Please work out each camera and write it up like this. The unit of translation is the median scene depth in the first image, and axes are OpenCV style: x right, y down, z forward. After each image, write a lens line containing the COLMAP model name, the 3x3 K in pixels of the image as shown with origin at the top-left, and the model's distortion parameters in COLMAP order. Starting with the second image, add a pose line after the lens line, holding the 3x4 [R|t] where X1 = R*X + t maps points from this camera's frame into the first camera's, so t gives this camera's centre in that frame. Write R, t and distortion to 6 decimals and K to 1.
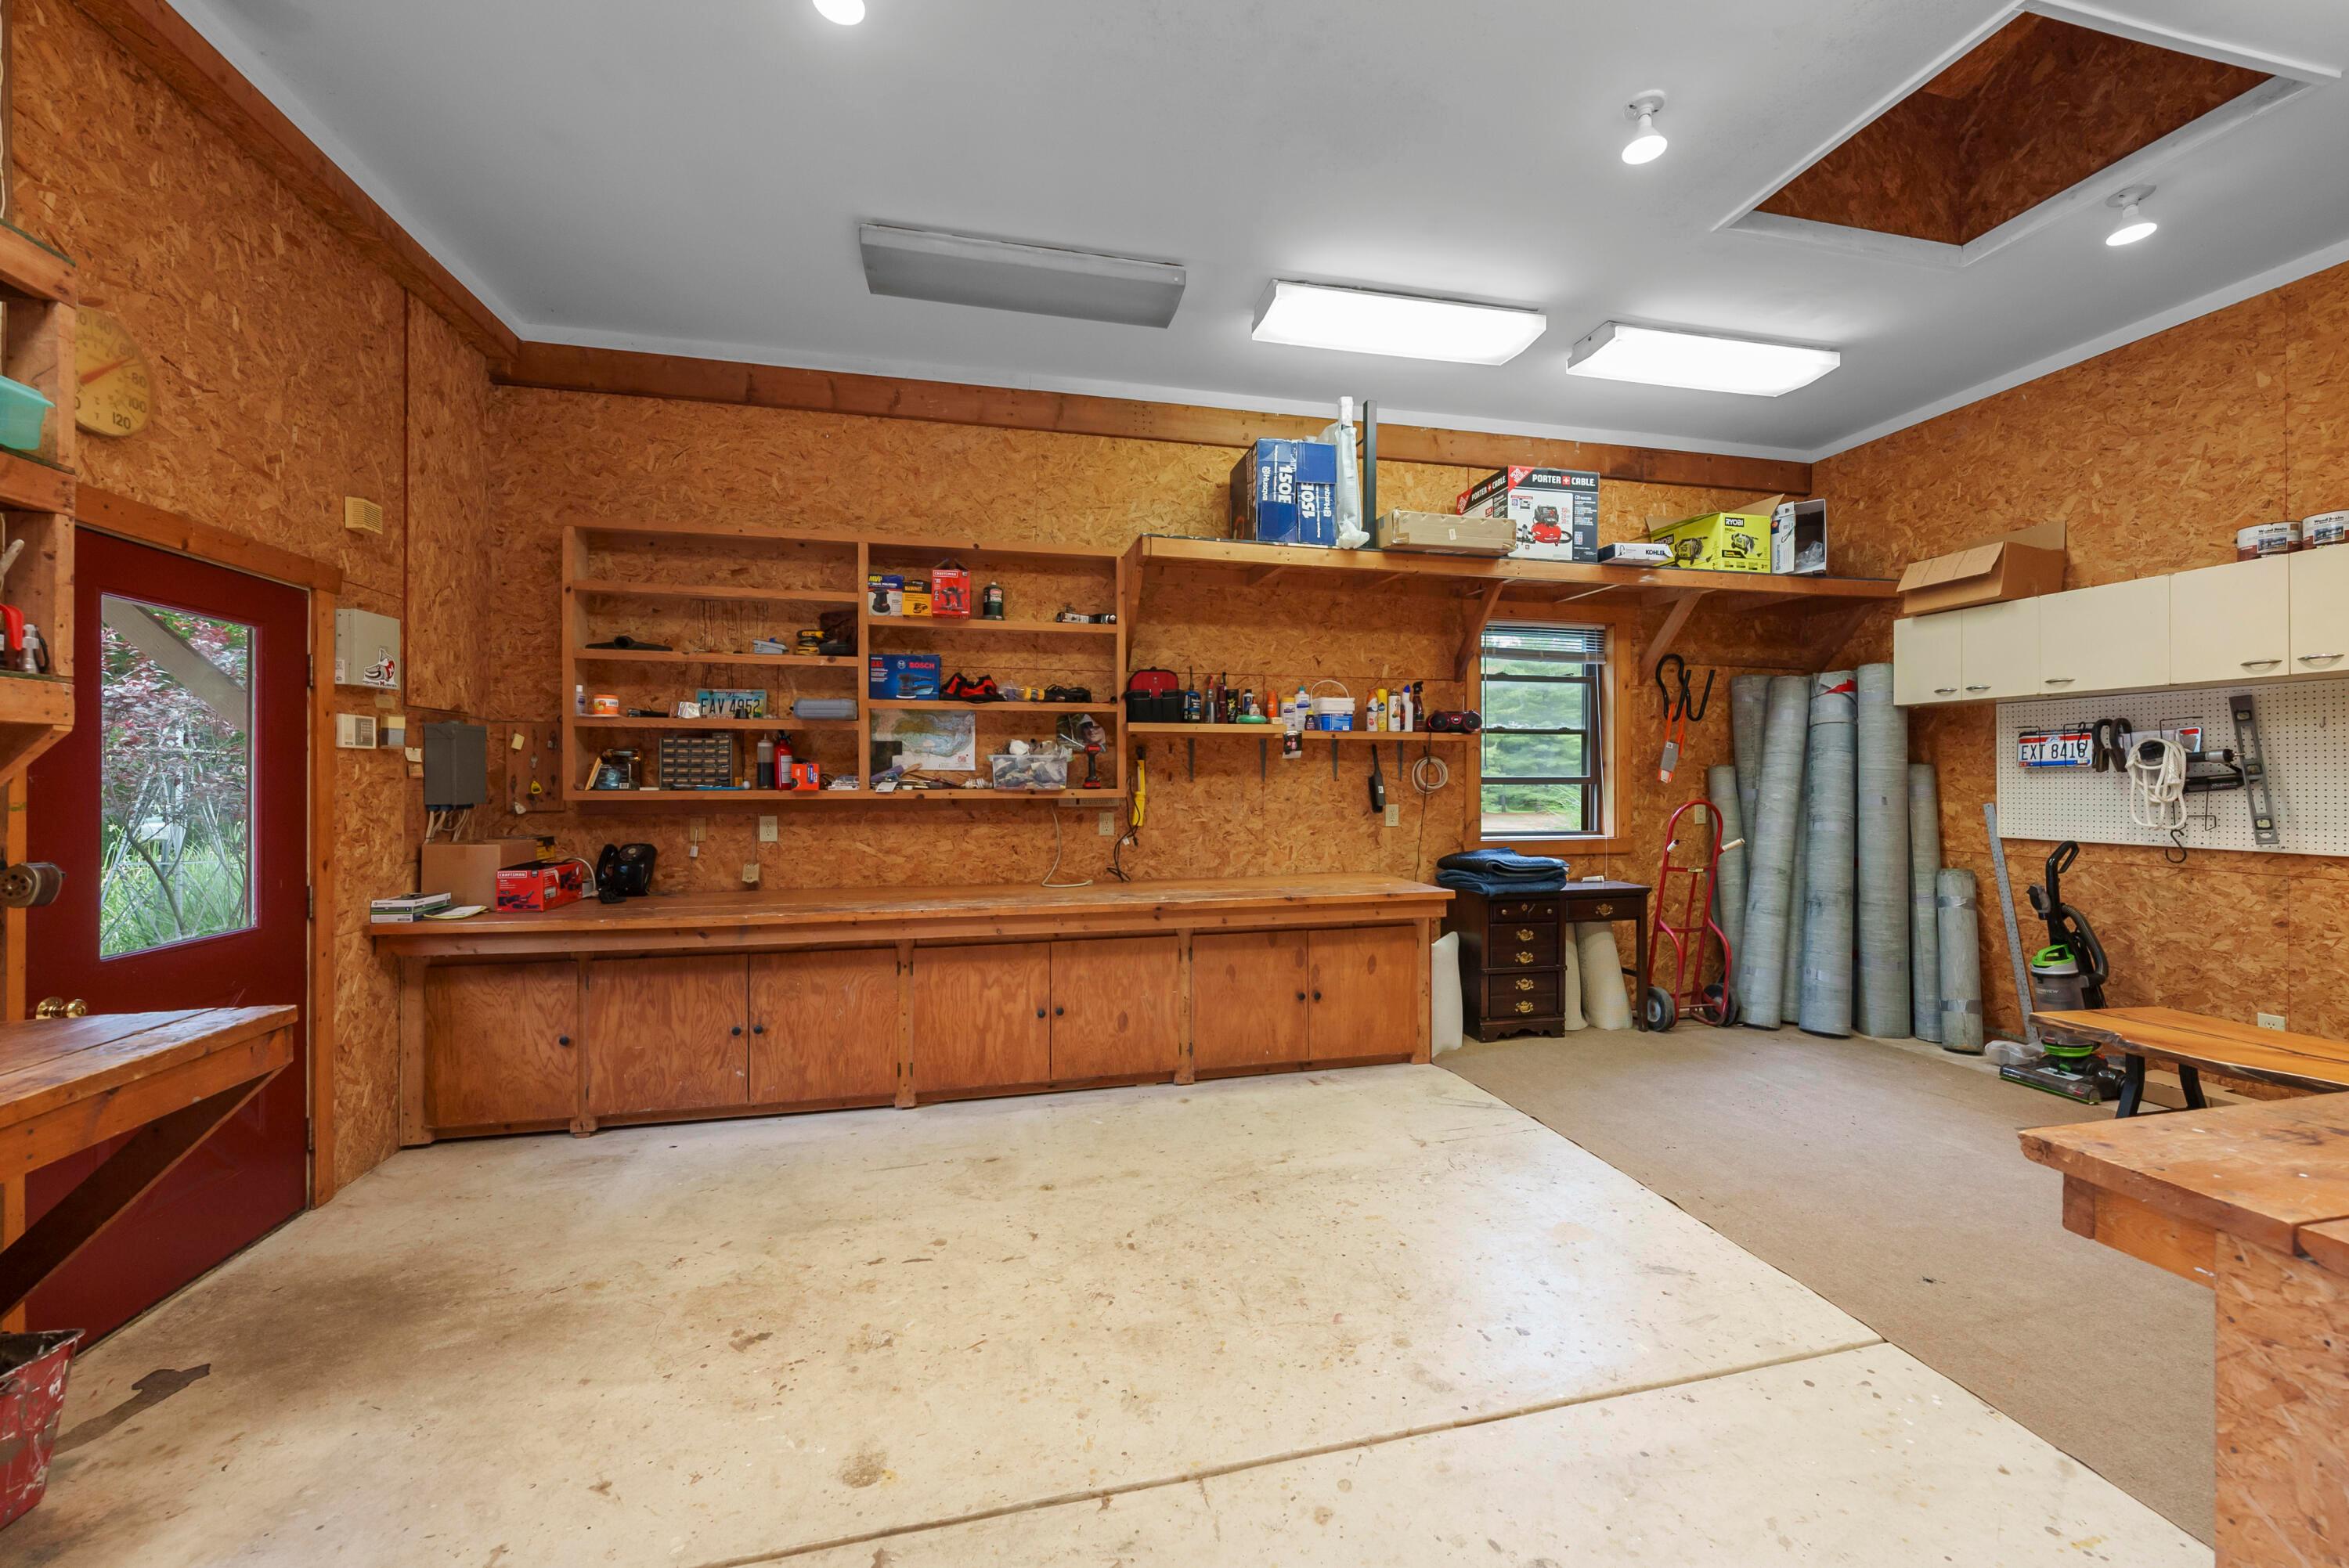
lens RADIAL K [[937.9, 0, 1183.1], [0, 937.9, 779.8], [0, 0, 1]] dist [0.002127, 0.000059]
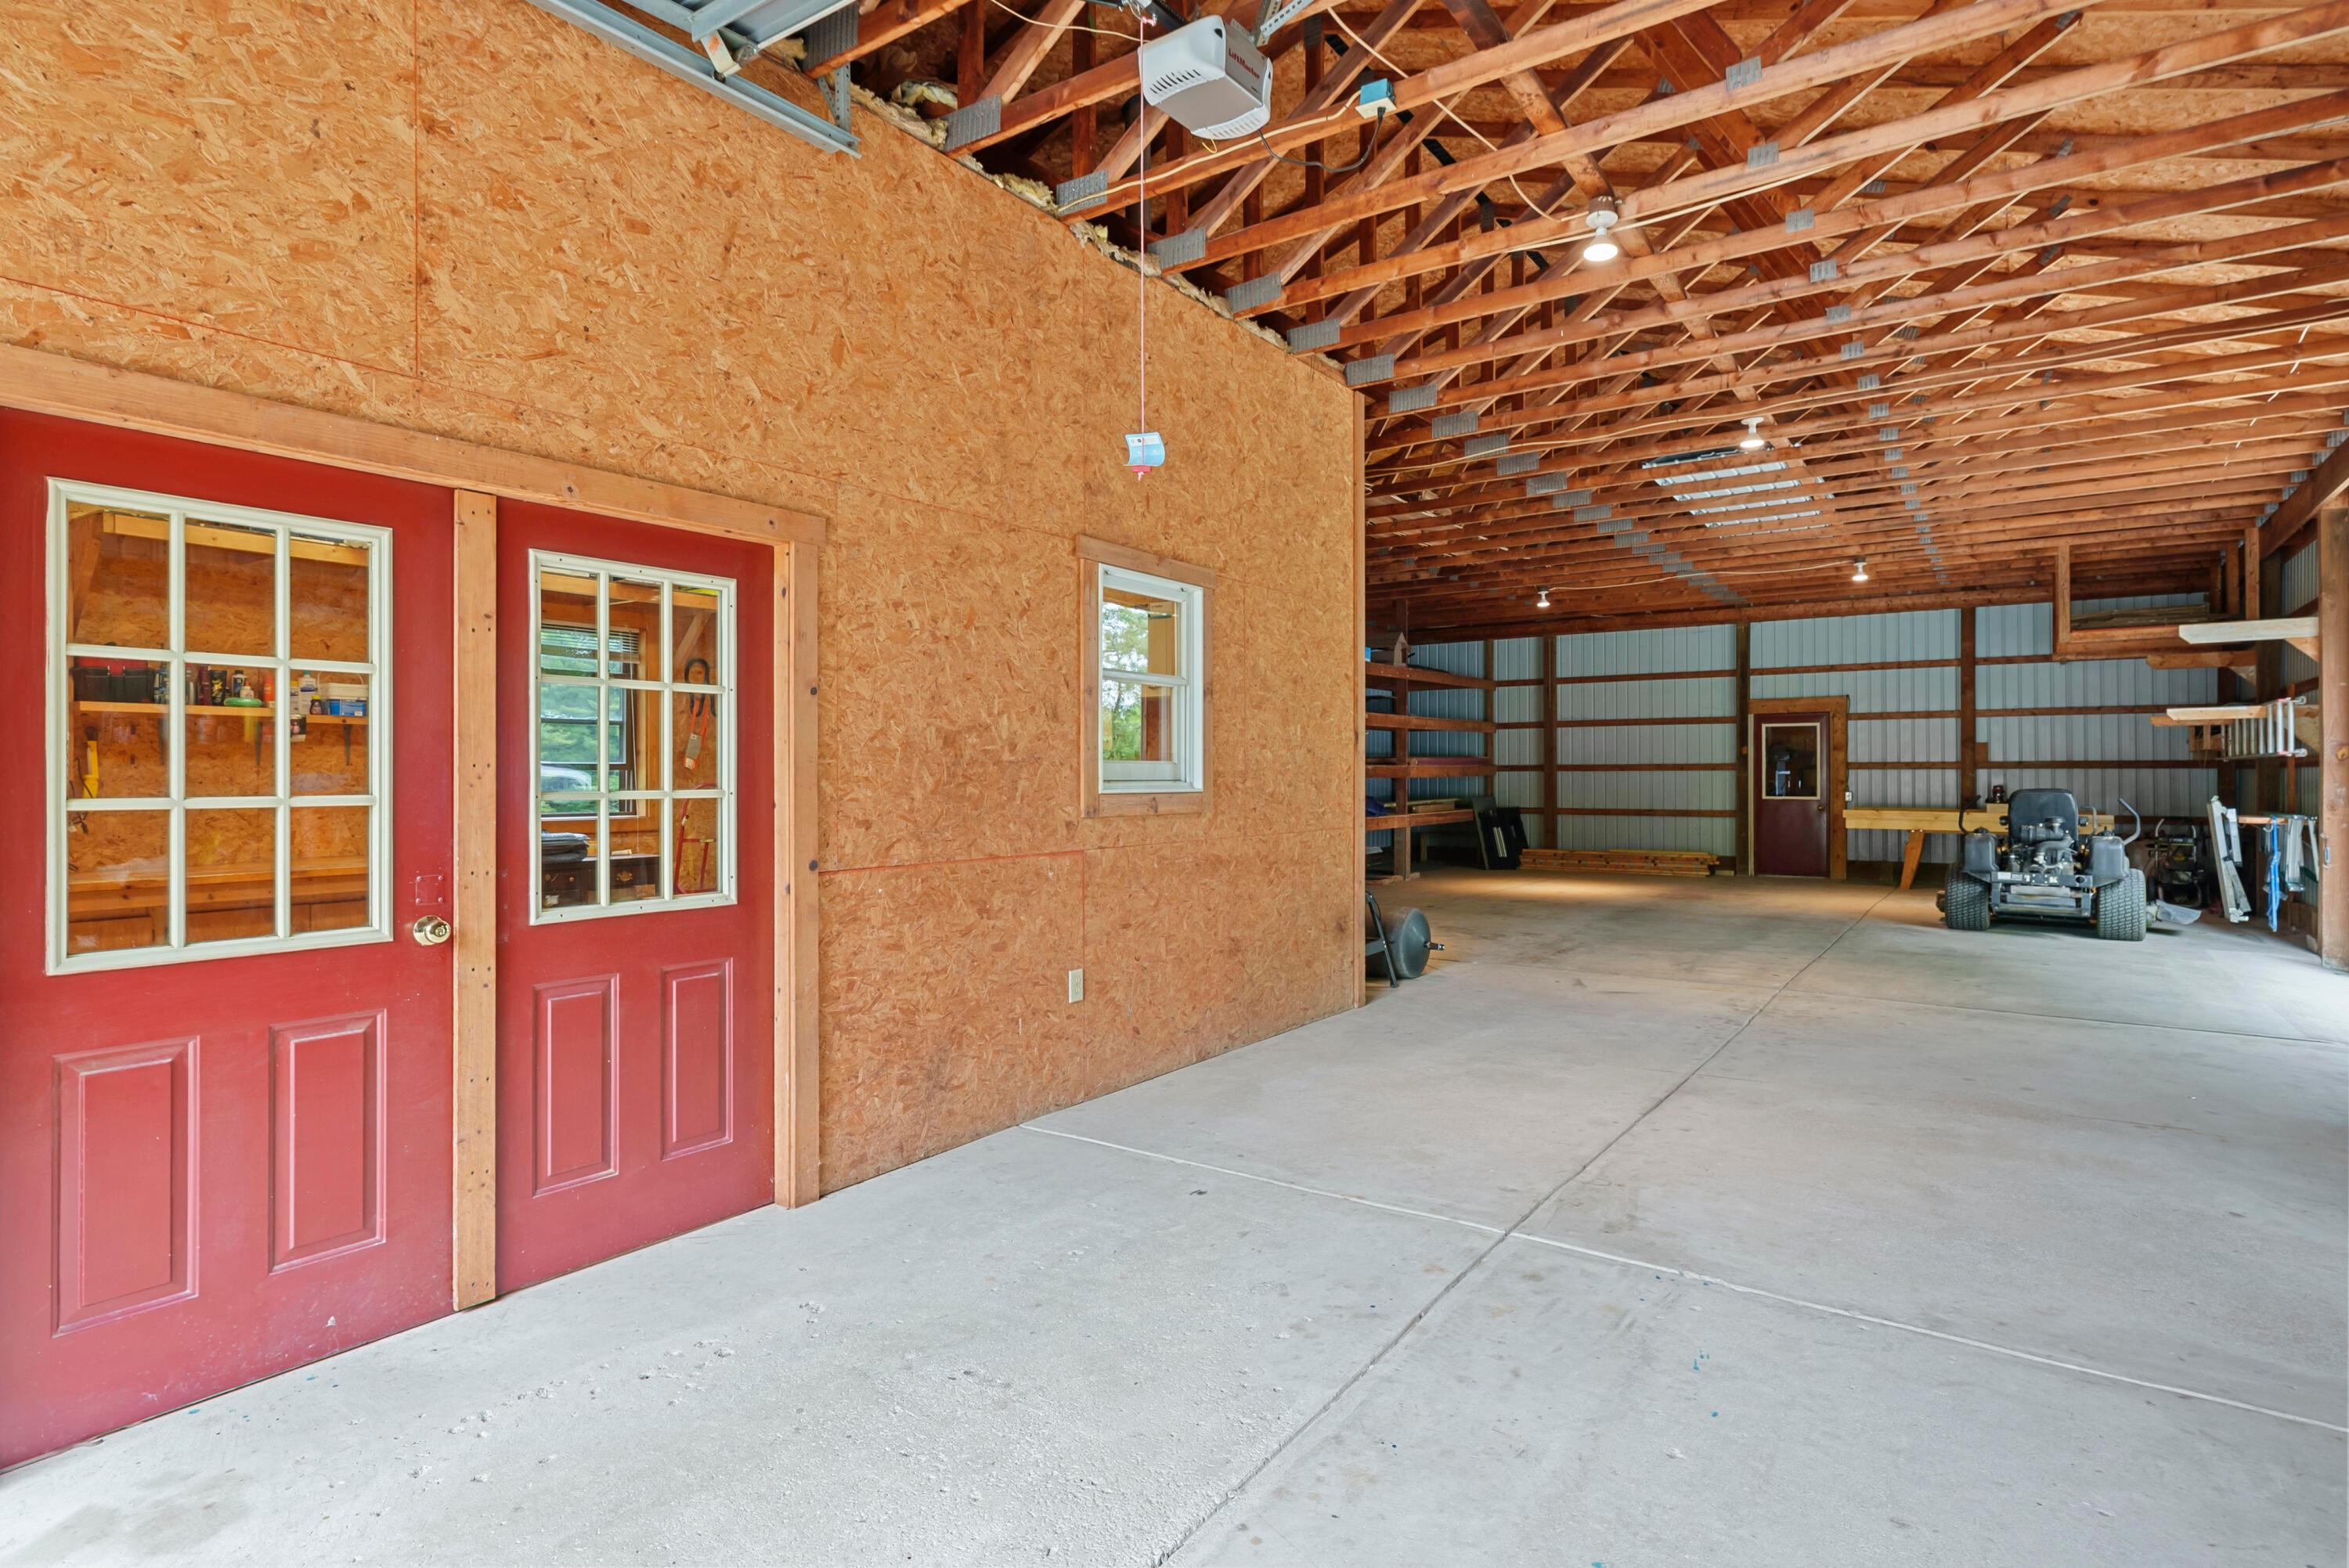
lens RADIAL K [[1199.5, 0, 1175.7], [0, 1199.5, 775.4], [0, 0, 1]] dist [0.004629, -0.000414]
pose [[0.738465, -0.000570, 0.674291, -0.054954], [0.001005, 0.999999, -0.000255, 0.014148], [-0.674291, 0.000866, 0.738465, -0.585111]]
